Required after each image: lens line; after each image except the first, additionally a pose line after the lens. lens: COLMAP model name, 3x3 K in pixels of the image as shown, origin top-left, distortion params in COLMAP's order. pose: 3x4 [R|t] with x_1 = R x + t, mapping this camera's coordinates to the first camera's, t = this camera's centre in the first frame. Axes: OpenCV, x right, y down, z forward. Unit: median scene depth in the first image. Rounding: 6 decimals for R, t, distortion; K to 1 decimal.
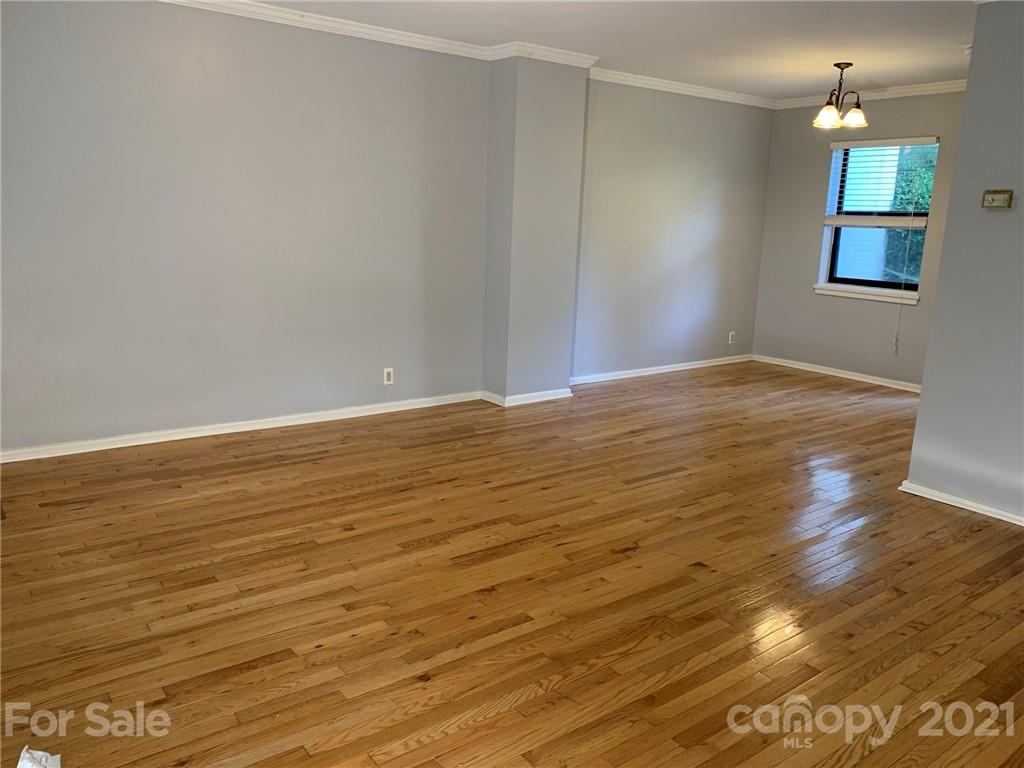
lens RADIAL K [[782.4, 0, 513.0], [0, 782.4, 372.3], [0, 0, 1]] dist [0.070148, -0.116472]
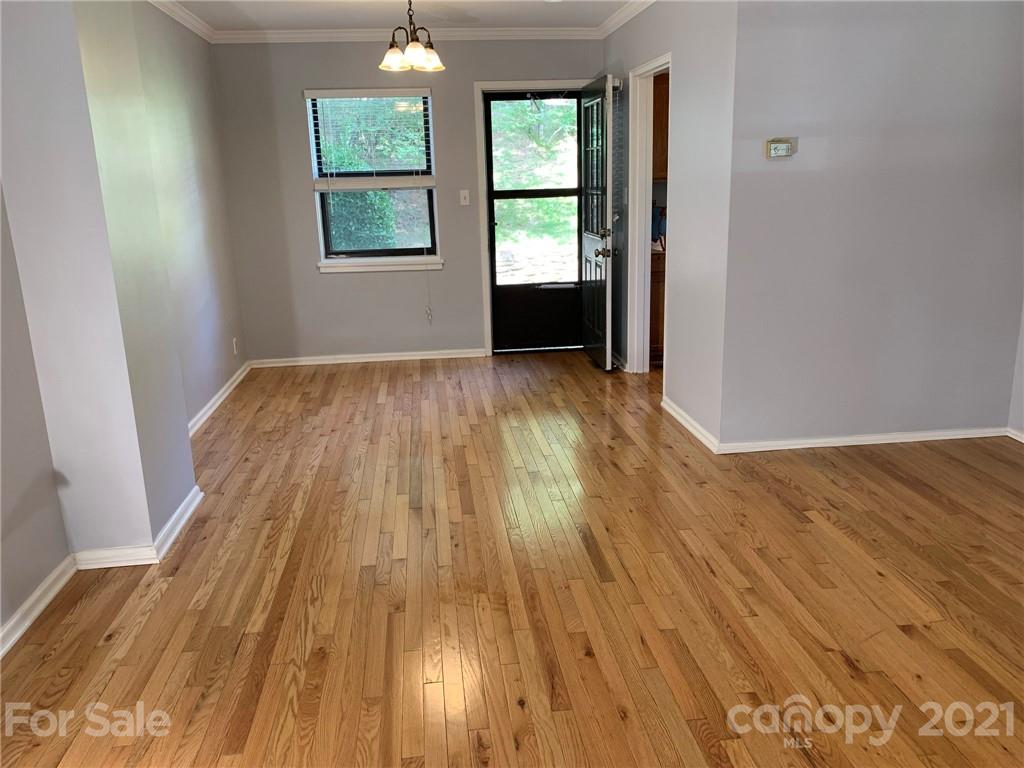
lens RADIAL K [[782.4, 0, 513.0], [0, 782.4, 372.3], [0, 0, 1]] dist [0.070148, -0.116472]
pose [[0.502372, -0.250725, 0.827502, -0.406382], [0.212339, 0.963502, 0.163022, -0.157429], [-0.838174, 0.093813, 0.537275, 0.669576]]
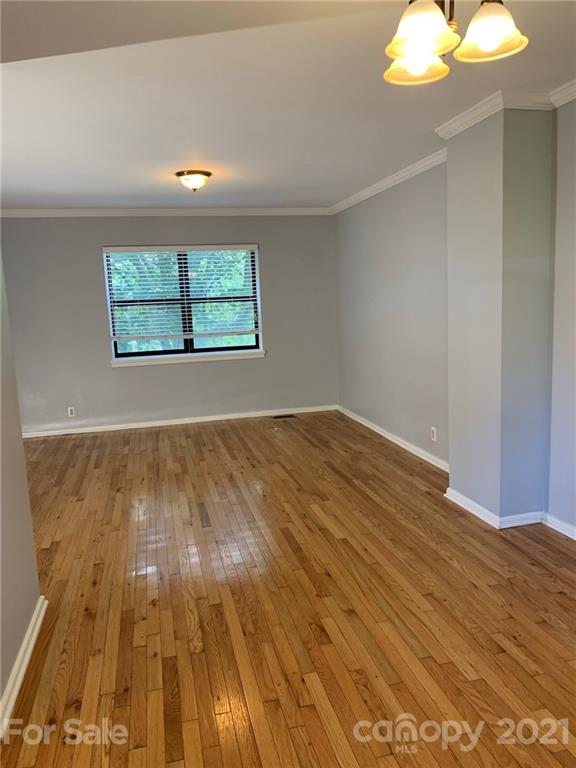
lens RADIAL K [[586.8, 0, 284.6], [0, 586.8, 380.2], [0, 0, 1]] dist [0.070148, -0.116472]
pose [[-0.406188, 0.110778, -0.907050, 0.962853], [-0.148399, 0.971451, 0.185098, -0.269889], [0.901659, 0.209790, -0.378152, 1.436828]]
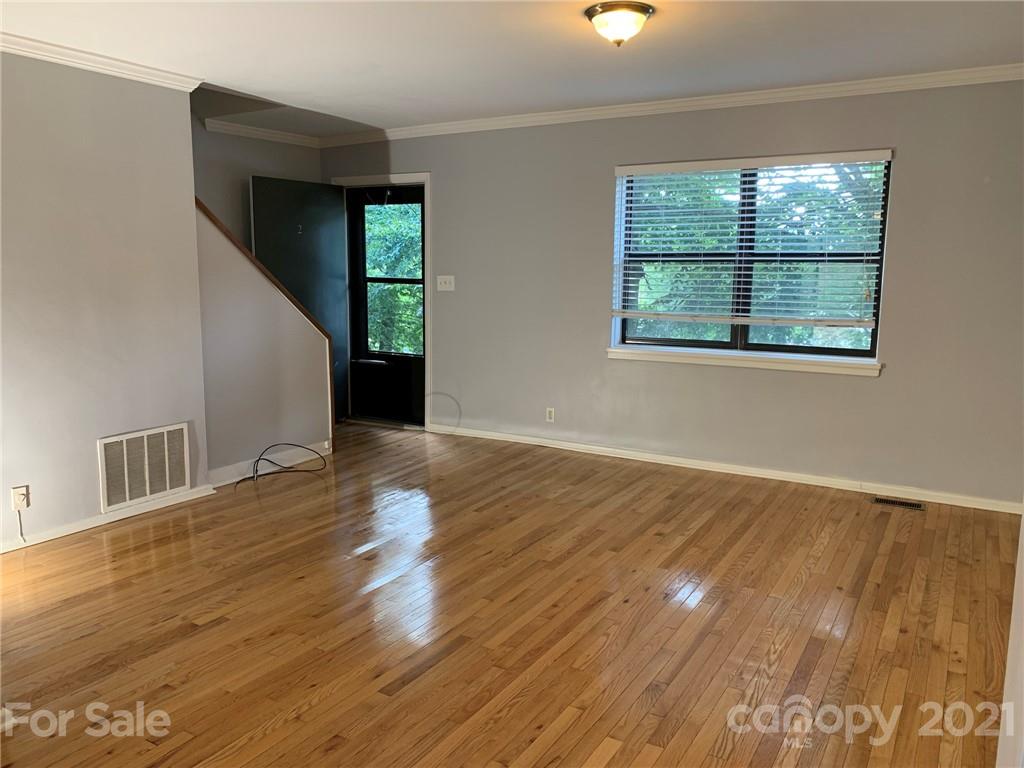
lens RADIAL K [[780.7, 0, 512.0], [0, 780.7, 384.0], [0, 0, 1]] dist [0.005761, -0.003523]
pose [[-0.928017, 0.021507, -0.371917, 0.357899], [-0.105949, 0.941871, 0.318833, -0.305211], [0.357155, 0.335286, -0.871793, 1.527036]]
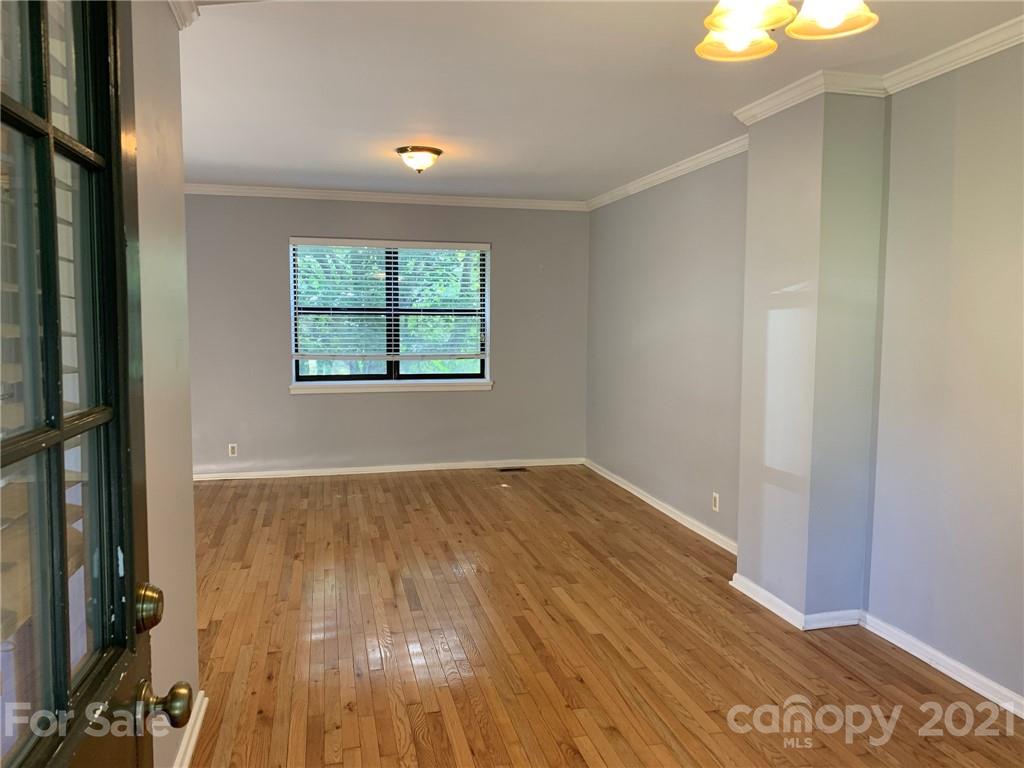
lens RADIAL K [[782.4, 0, 513.0], [0, 782.4, 372.3], [0, 0, 1]] dist [0.070148, -0.116472]
pose [[-0.398727, 0.031140, -0.916541, 0.995651], [-0.197903, 0.972953, 0.119151, -0.264113], [0.895461, 0.228895, -0.381780, 1.418978]]
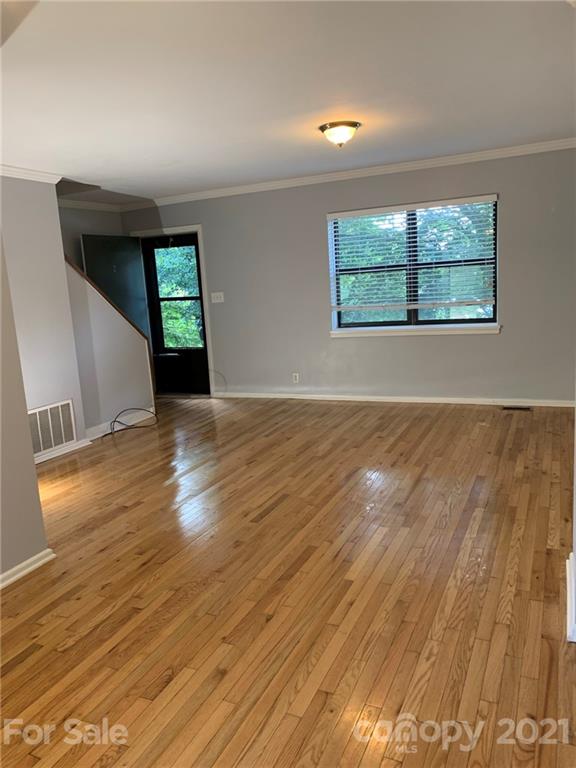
lens RADIAL K [[583.4, 0, 282.6], [0, 583.4, 386.3], [0, 0, 1]] dist [0.064975, -0.108831]
pose [[-0.884126, 0.110108, -0.454090, 0.545830], [-0.053940, 0.941288, 0.333267, -0.330045], [0.464125, 0.319144, -0.826278, 1.680038]]
